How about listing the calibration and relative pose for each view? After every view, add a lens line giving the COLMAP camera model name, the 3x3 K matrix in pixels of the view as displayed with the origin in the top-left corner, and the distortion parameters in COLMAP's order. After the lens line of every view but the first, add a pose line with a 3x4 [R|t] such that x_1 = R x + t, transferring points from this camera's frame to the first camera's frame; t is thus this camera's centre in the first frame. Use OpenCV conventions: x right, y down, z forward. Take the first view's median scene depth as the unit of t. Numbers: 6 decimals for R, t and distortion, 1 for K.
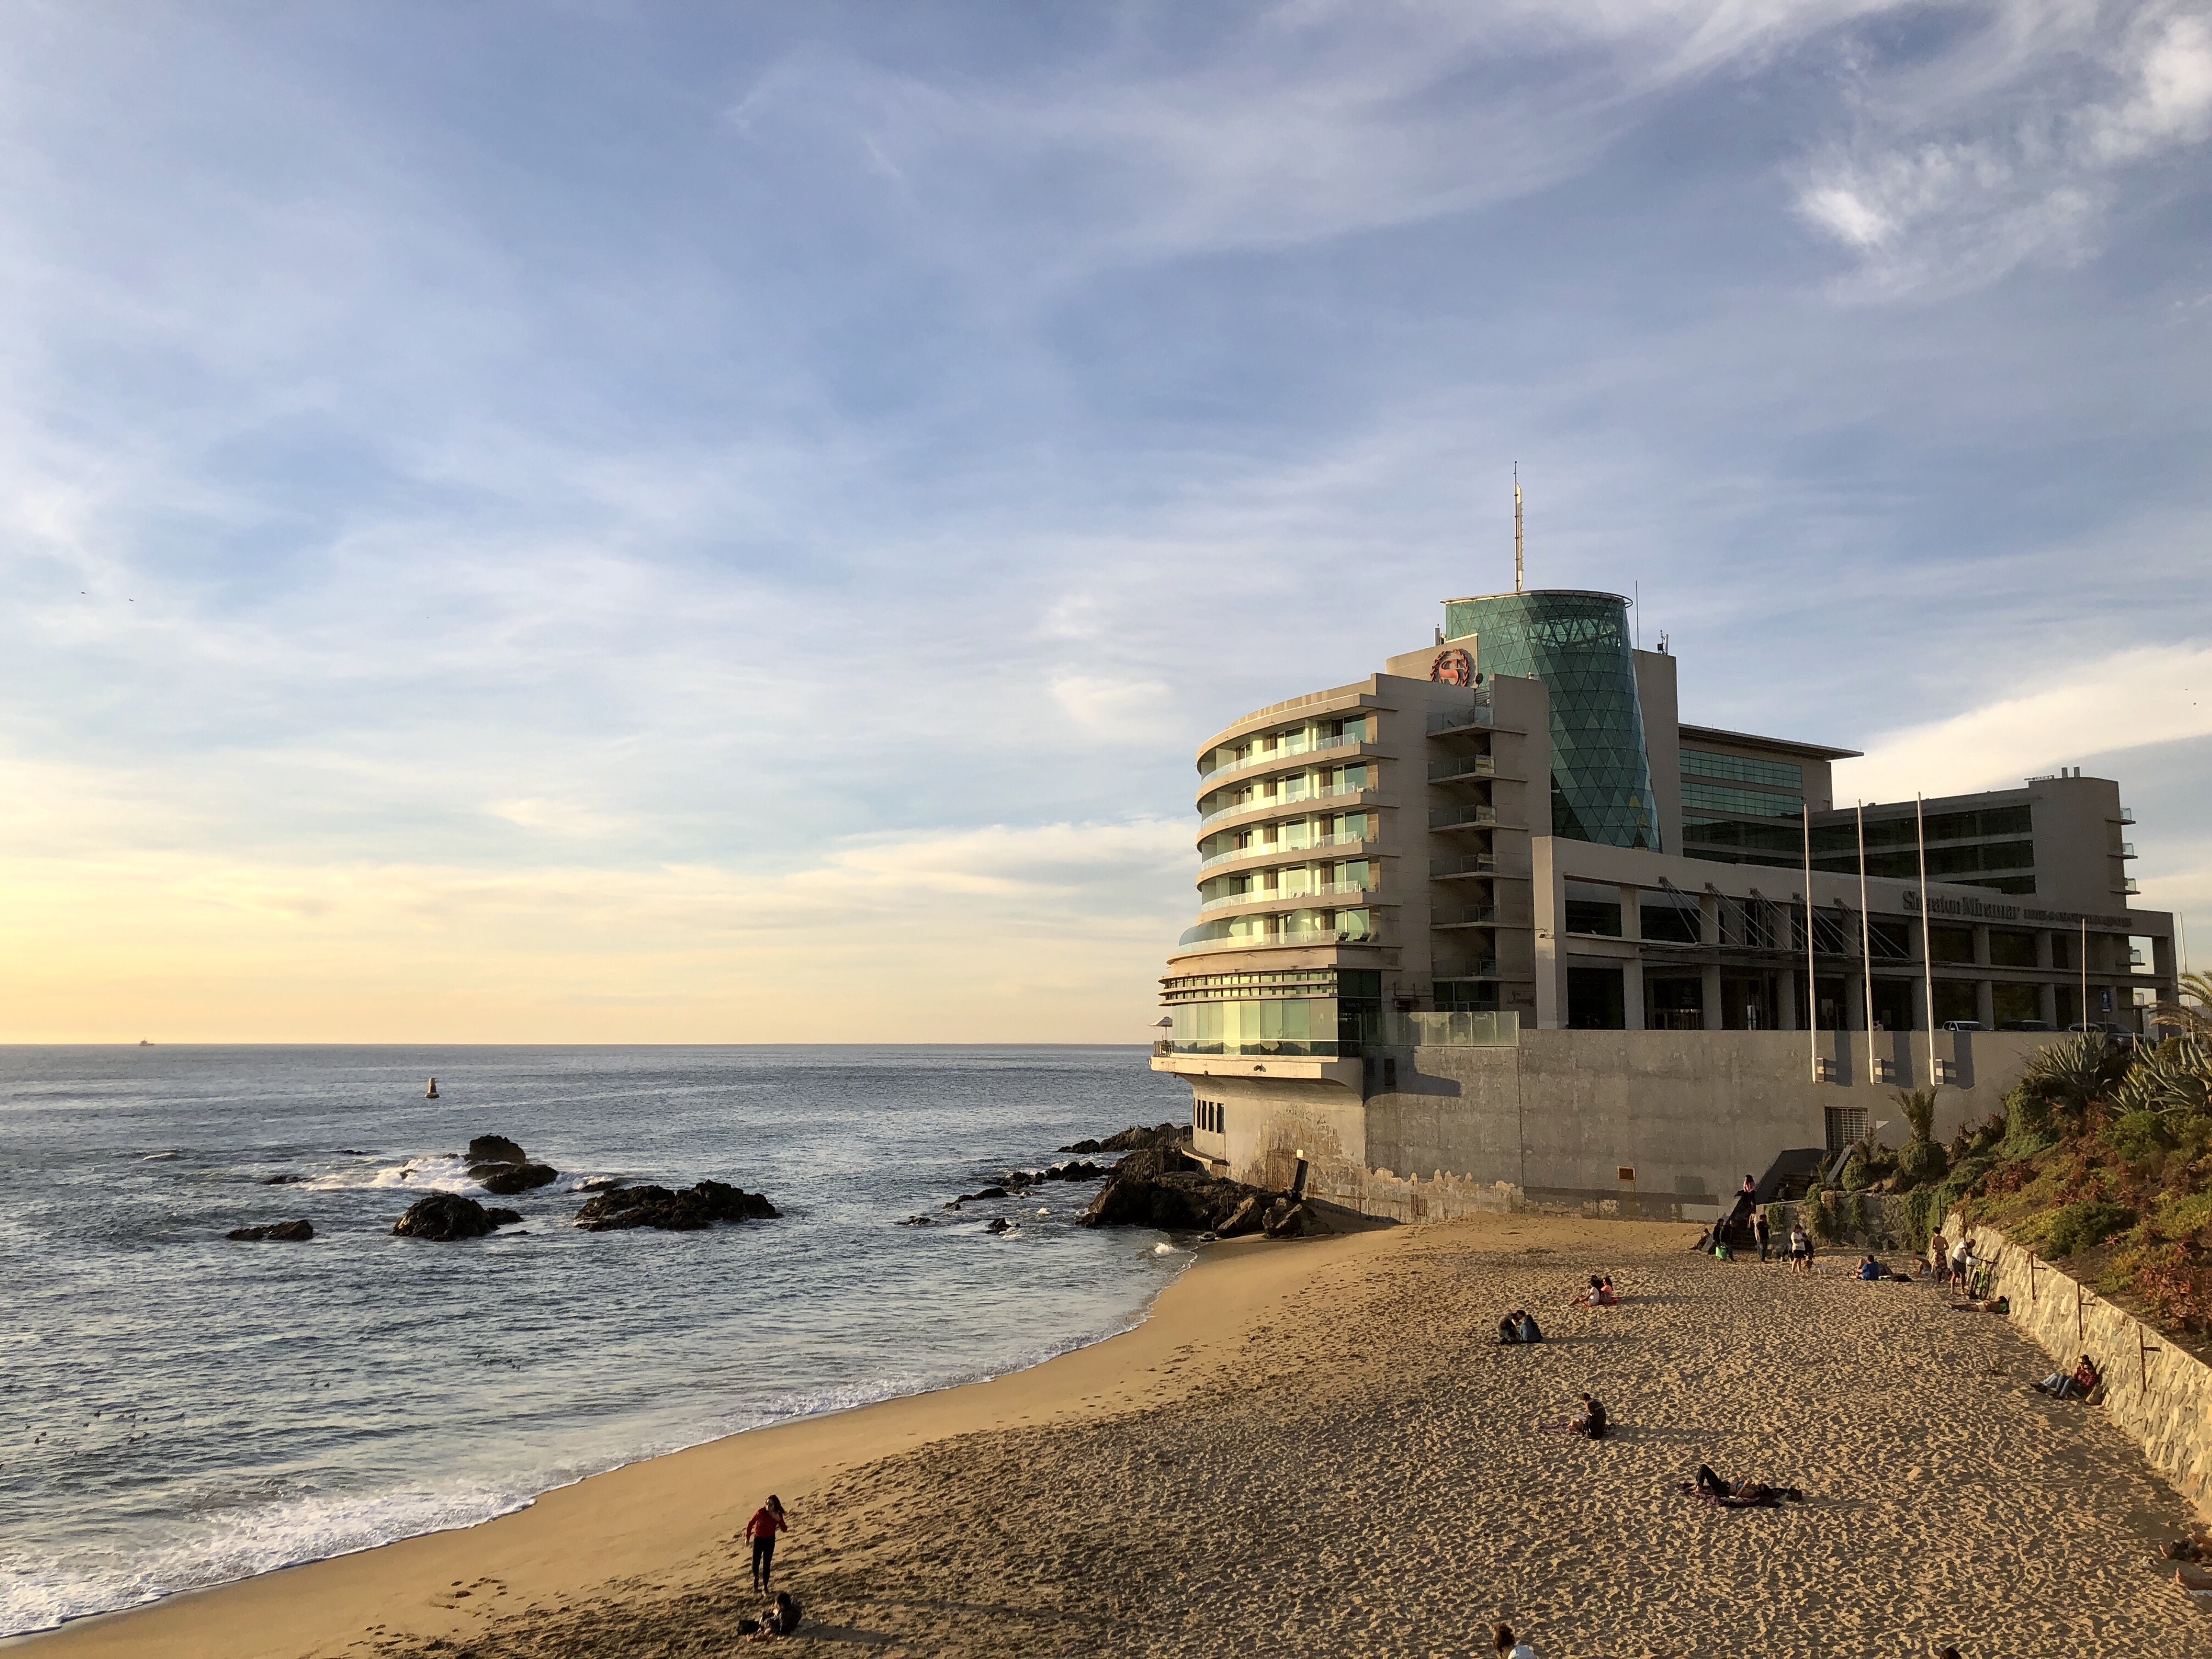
lens RADIAL K [[1825.2, 0, 1107.3], [0, 1825.2, 824.9], [0, 0, 1]] dist [0.004140, -0.003898]
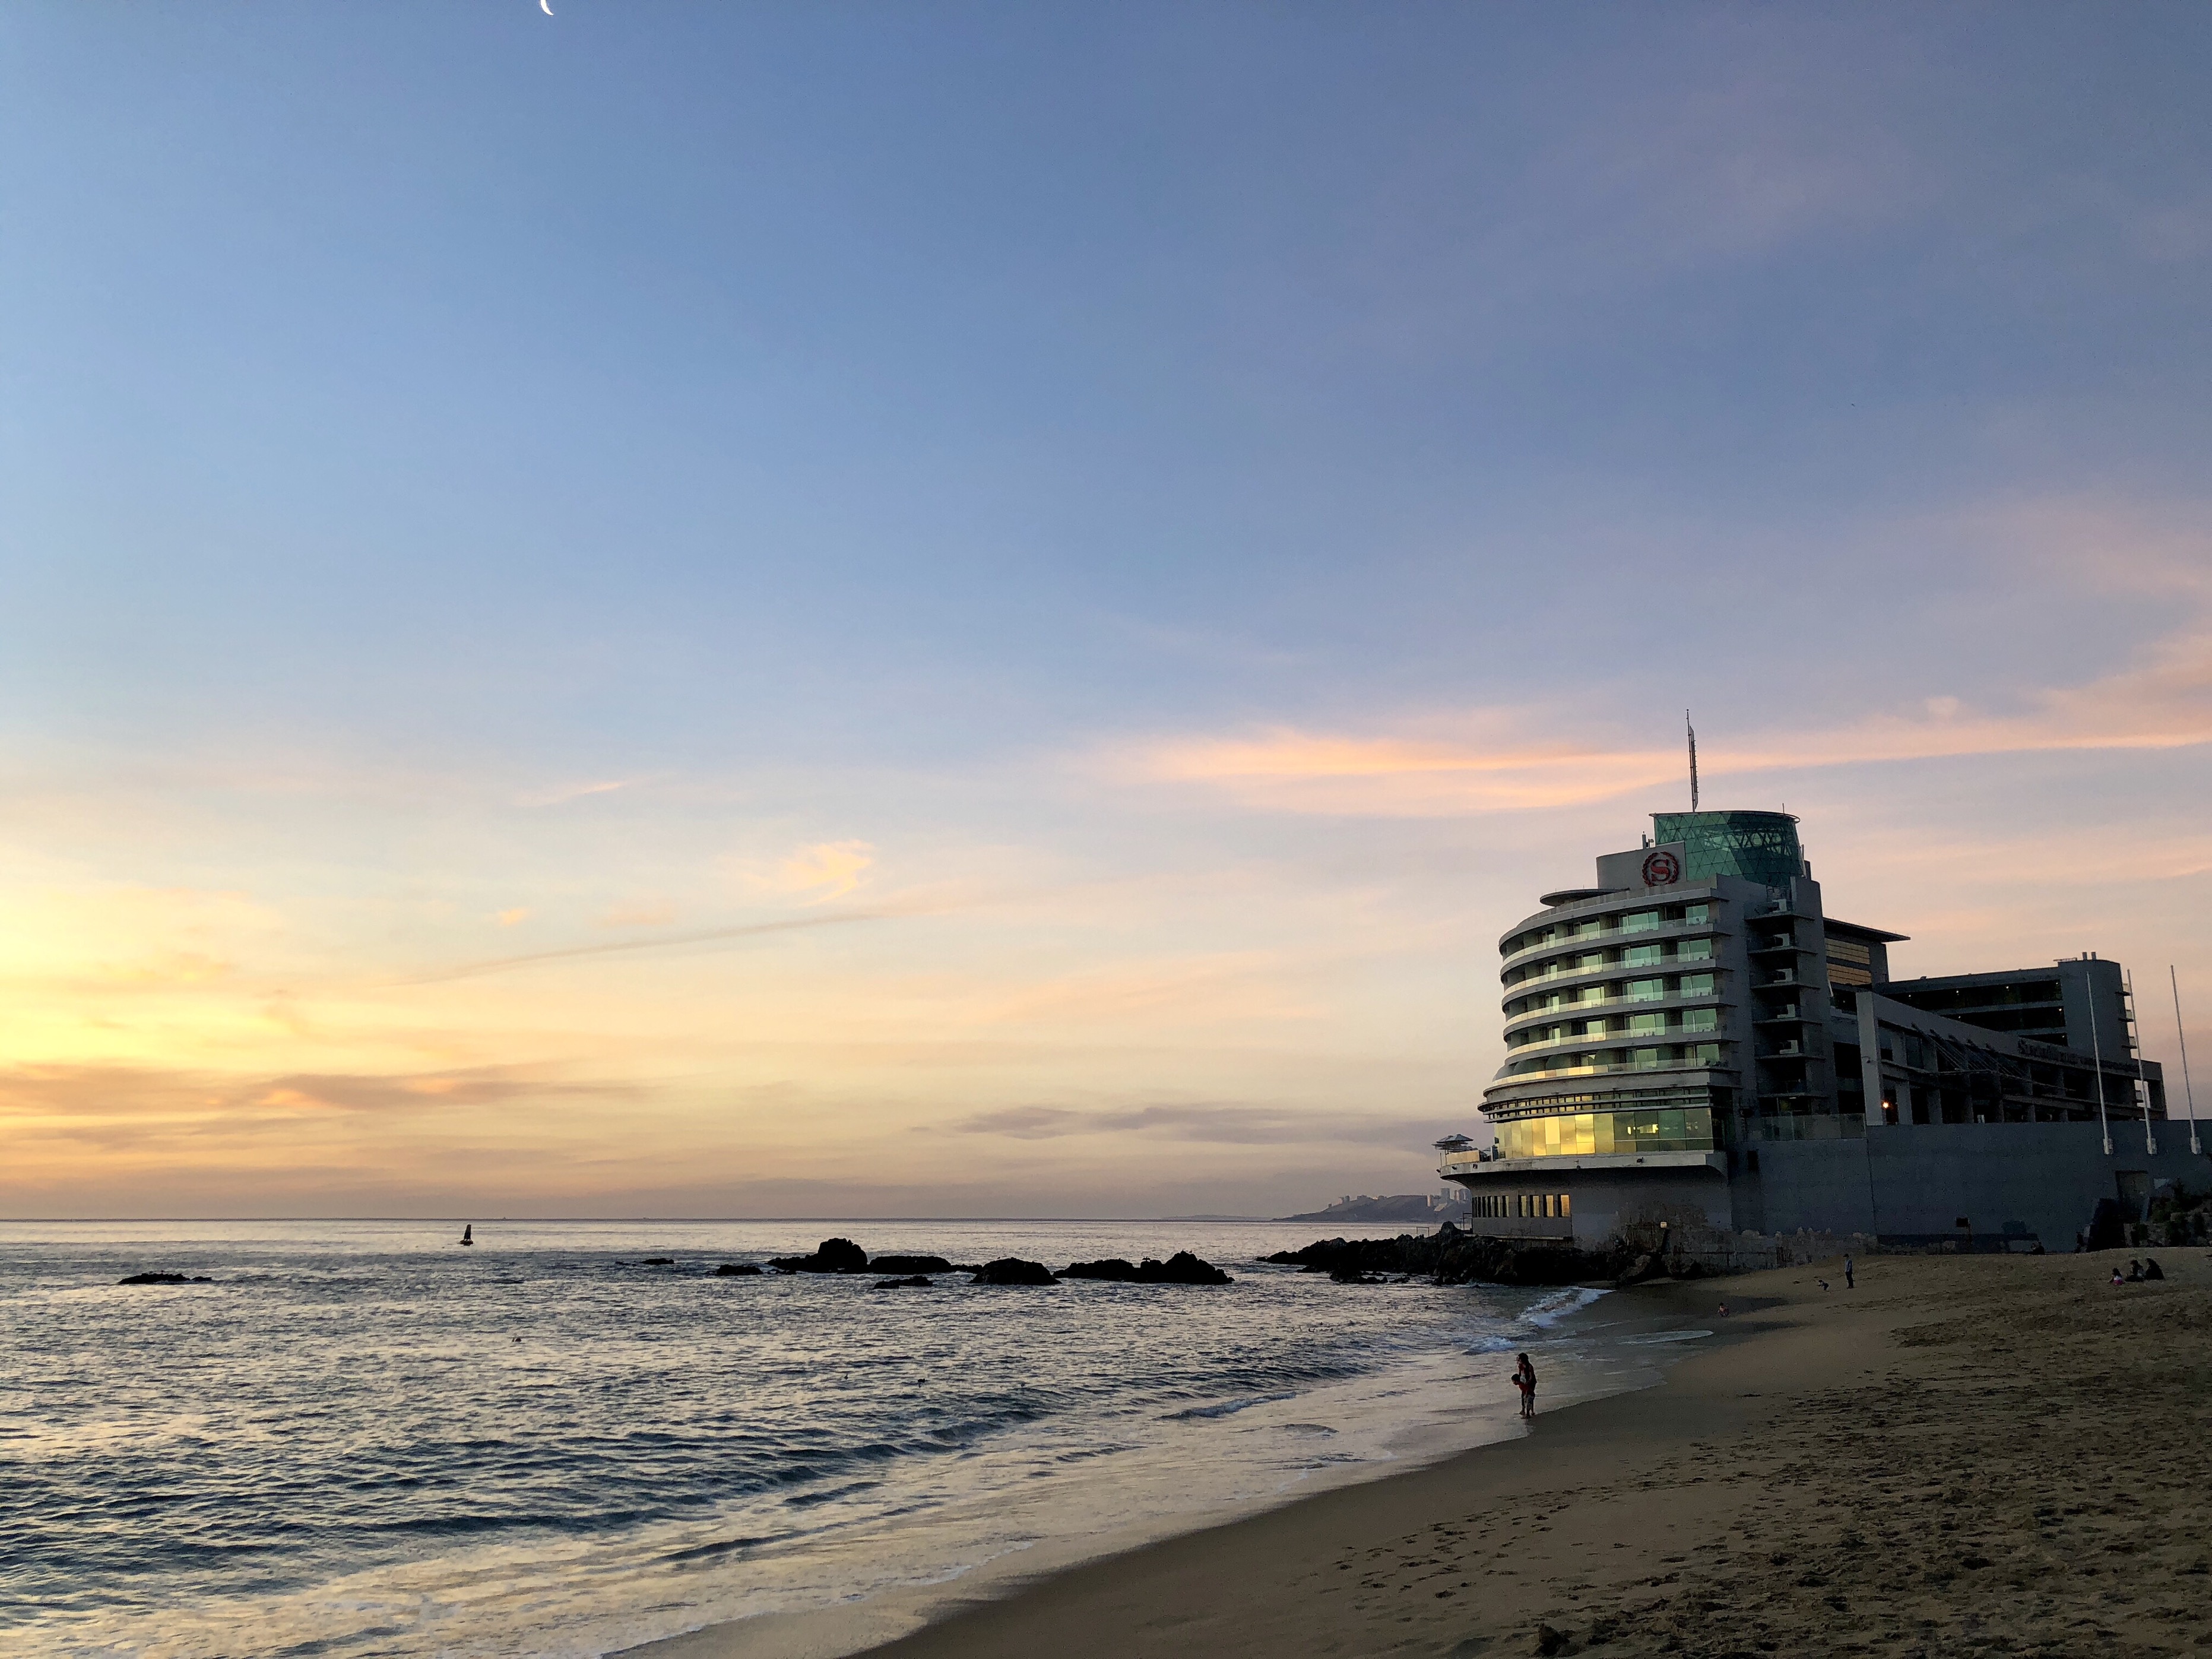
lens RADIAL K [[1825.2, 0, 1107.3], [0, 1825.2, 824.9], [0, 0, 1]] dist [0.004140, -0.003898]
pose [[0.991495, 0.026519, 0.127414, -0.473460], [-0.014397, 0.995361, -0.095131, 0.017725], [-0.129346, 0.092488, 0.987277, -0.313286]]
